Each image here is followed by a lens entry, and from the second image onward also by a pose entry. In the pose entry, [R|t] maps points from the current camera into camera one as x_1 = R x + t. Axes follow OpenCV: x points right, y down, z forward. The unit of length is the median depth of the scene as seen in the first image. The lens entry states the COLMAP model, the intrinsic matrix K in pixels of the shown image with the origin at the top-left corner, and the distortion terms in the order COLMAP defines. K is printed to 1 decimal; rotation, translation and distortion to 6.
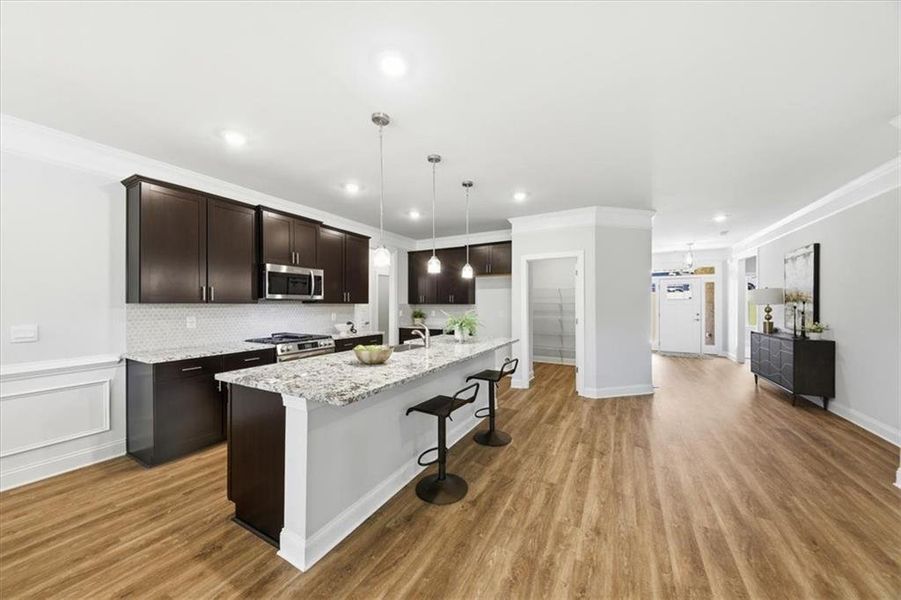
lens RADIAL K [[310.5, 0, 453.0], [0, 310.5, 304.7], [0, 0, 1]] dist [0.014305, -0.006652]
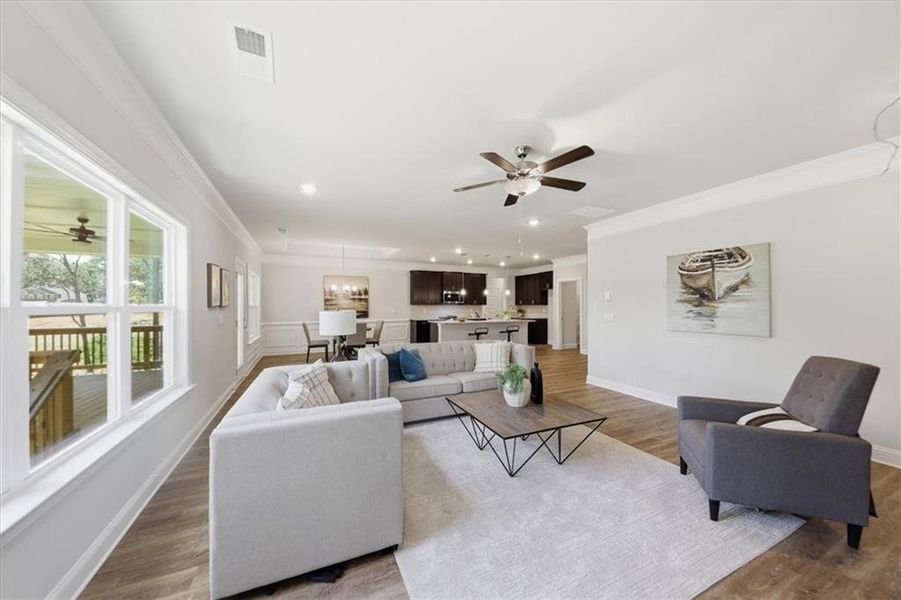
lens RADIAL K [[310.5, 0, 450.1], [0, 310.5, 304.6], [0, 0, 1]] dist [0.014305, -0.006652]
pose [[0.813984, -0.001903, -0.580884, 1.196508], [-0.002091, 0.999979, -0.006206, 0.013882], [0.580883, 0.006266, 0.813963, -1.404919]]
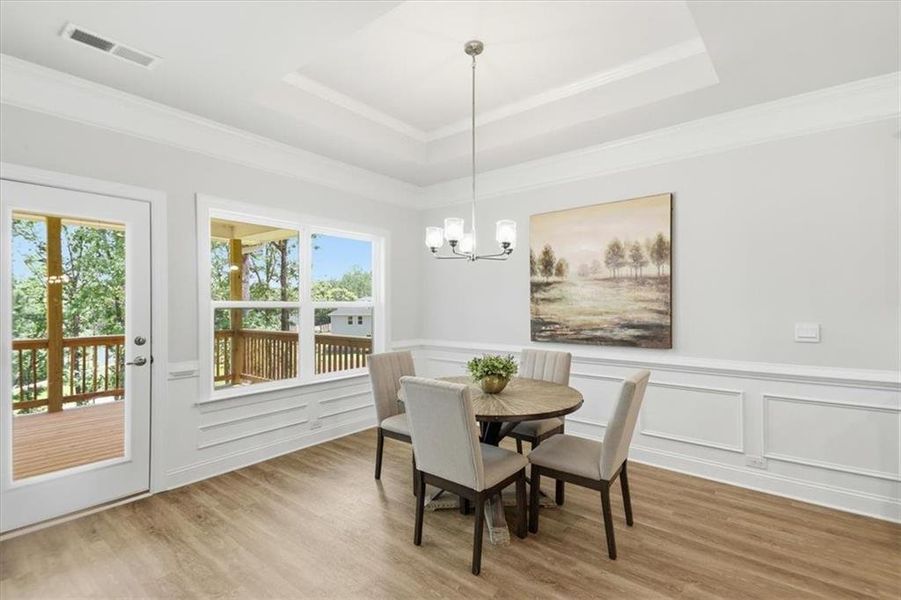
lens RADIAL K [[422.2, 0, 449.5], [0, 422.2, 302.0], [0, 0, 1]] dist [0.032893, -0.005197]
pose [[-0.180517, 0.000685, -0.983572, 0.022978], [-0.005048, 0.999986, 0.001623, 0.005338], [0.983559, 0.005258, -0.180511, 0.148686]]
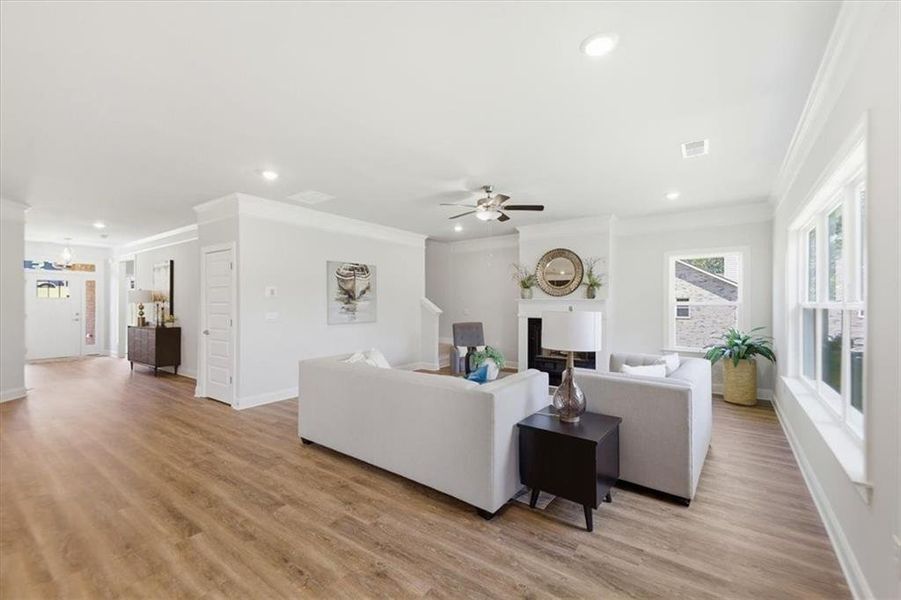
lens RADIAL K [[371.9, 0, 447.2], [0, 371.9, 300.8], [0, 0, 1]] dist [0.027900, -0.005990]
pose [[0.129750, 0.009283, 0.991503, -0.508254], [0.003954, 0.999943, -0.009879, 0.015827], [-0.991539, 0.005202, 0.129706, -0.628130]]
